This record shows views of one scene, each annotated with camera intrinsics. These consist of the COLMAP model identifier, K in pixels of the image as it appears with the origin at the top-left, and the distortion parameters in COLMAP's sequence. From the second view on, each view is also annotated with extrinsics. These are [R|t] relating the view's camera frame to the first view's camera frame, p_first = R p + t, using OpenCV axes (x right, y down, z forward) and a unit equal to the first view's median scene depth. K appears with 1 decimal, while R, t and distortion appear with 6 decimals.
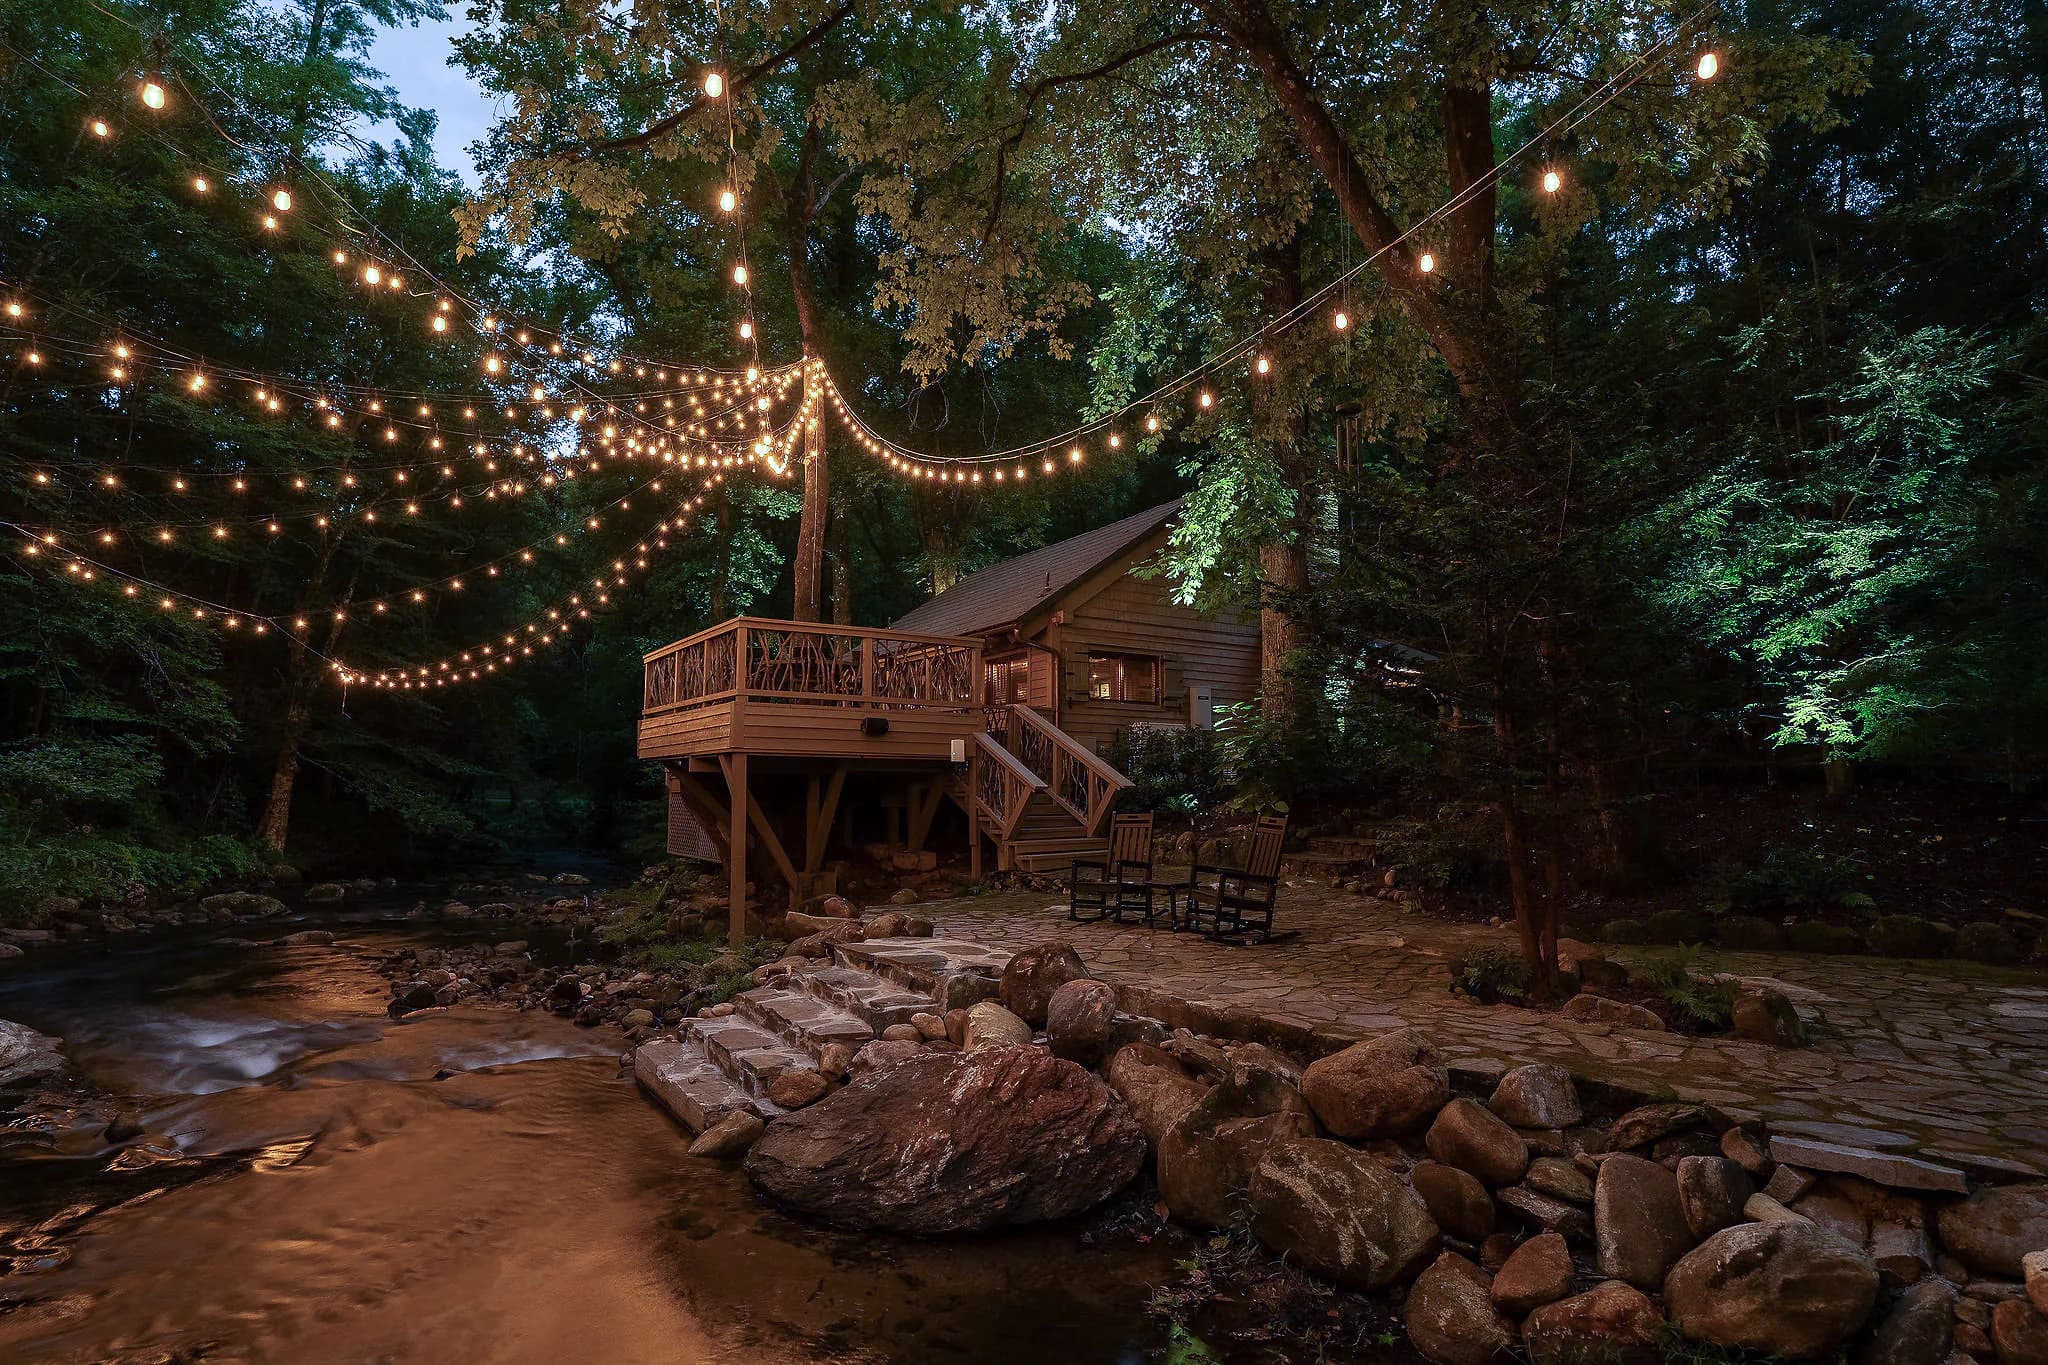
lens RADIAL K [[1106.5, 0, 1033.5], [0, 1106.5, 665.9], [0, 0, 1]] dist [-0.003666, -0.001159]
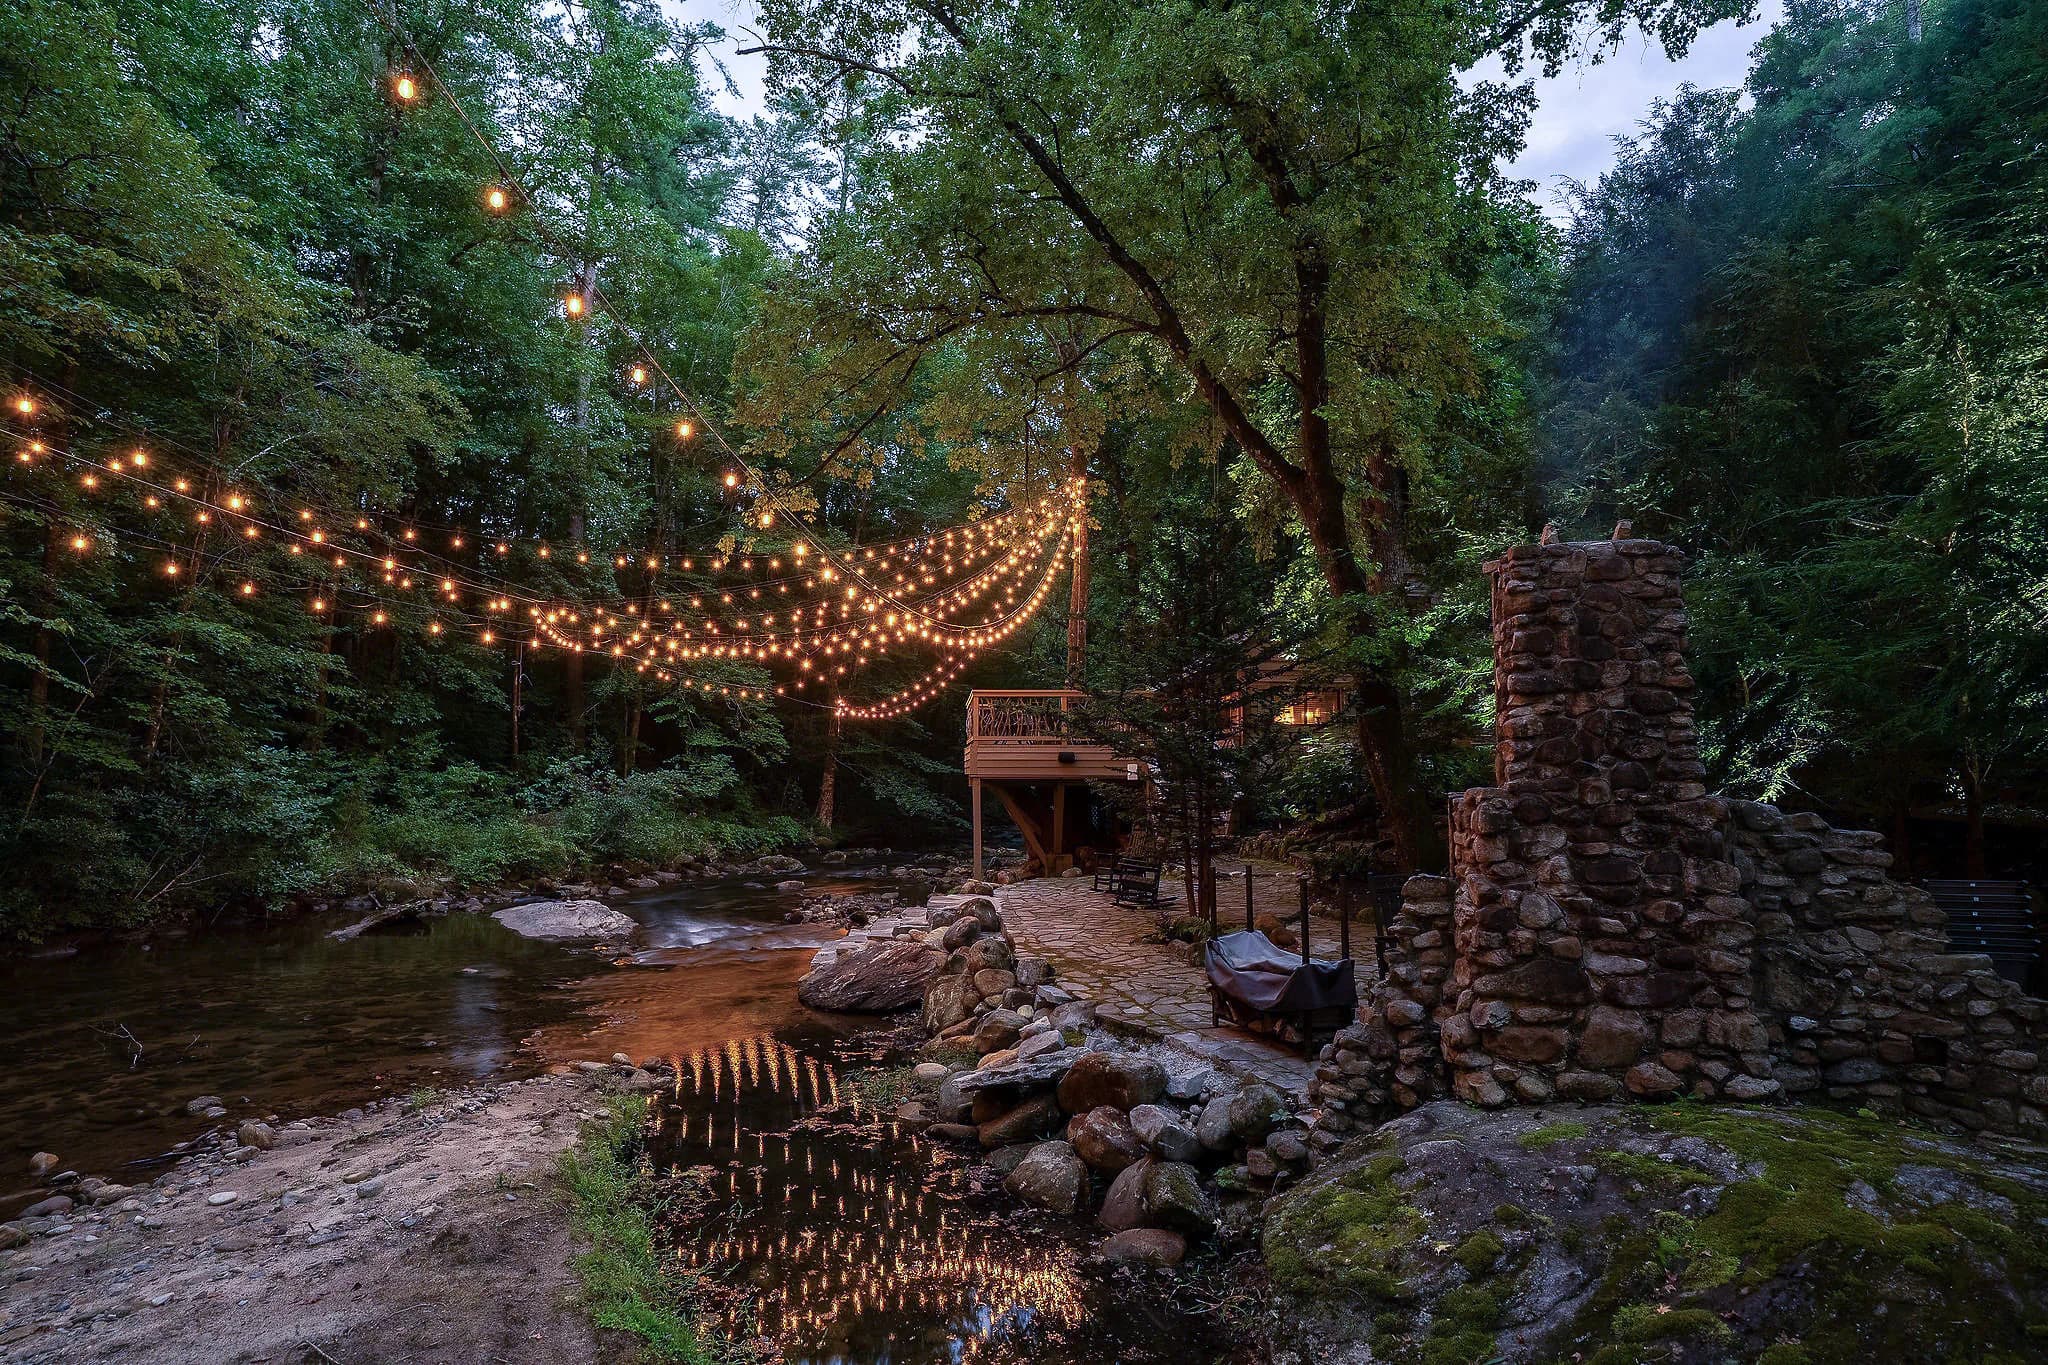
lens RADIAL K [[1106.5, 0, 1033.5], [0, 1106.5, 665.9], [0, 0, 1]] dist [-0.003666, -0.001159]
pose [[0.883706, -0.044307, -0.465941, 0.357278], [0.053471, 0.998548, 0.006460, -0.055983], [0.464978, -0.030623, 0.884792, -0.223159]]
